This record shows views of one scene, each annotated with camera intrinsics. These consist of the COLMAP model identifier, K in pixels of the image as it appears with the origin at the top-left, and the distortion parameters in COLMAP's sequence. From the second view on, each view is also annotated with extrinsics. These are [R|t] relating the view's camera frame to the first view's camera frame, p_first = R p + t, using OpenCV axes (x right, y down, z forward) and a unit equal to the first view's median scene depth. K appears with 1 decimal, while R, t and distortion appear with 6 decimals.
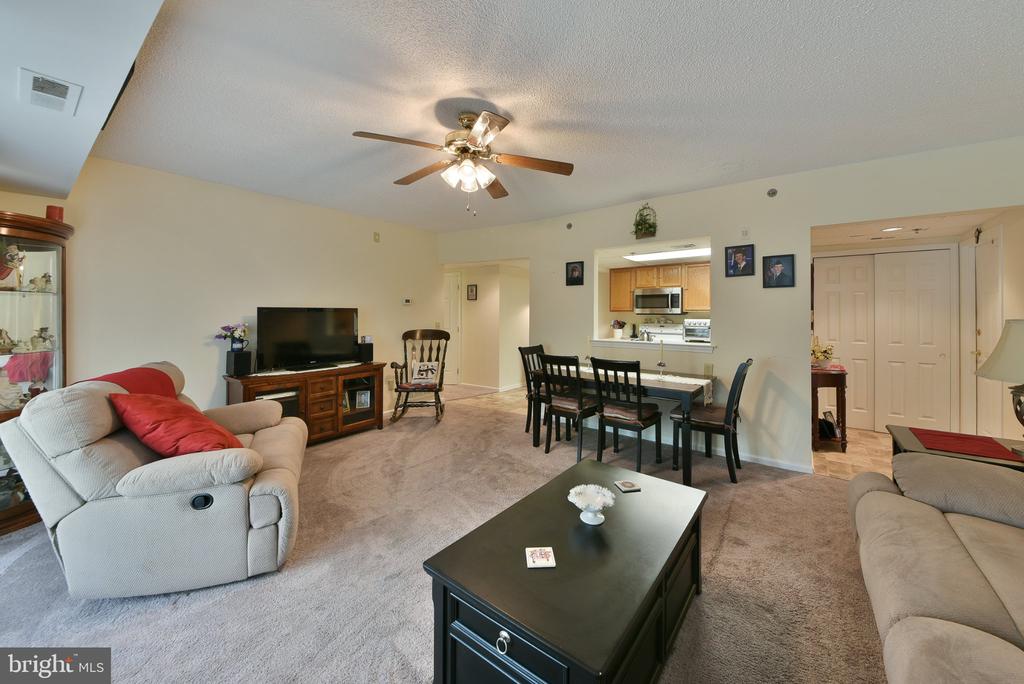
lens RADIAL K [[382.3, 0, 526.7], [0, 382.3, 319.2], [0, 0, 1]] dist [0.001036, -0.002428]
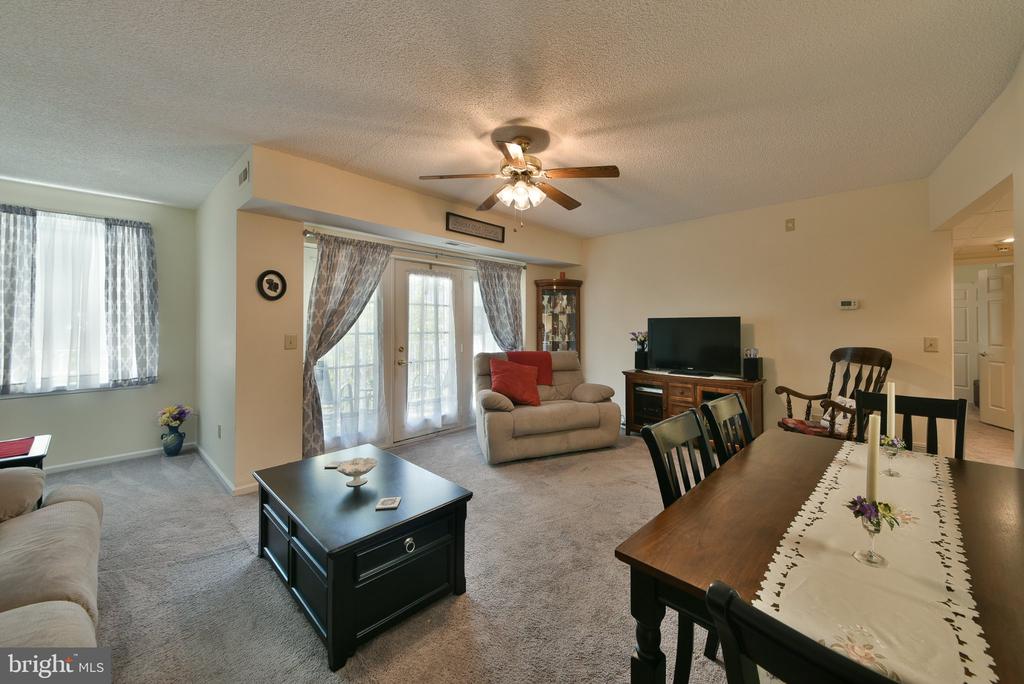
lens RADIAL K [[383.9, 0, 540.3], [0, 383.9, 327.4], [0, 0, 1]] dist [-0.001229, -0.001561]
pose [[-0.122951, 0.005970, -0.992395, 0.608886], [-0.011248, 0.999909, 0.007409, -0.005419], [0.992349, 0.012074, -0.122873, 0.790478]]
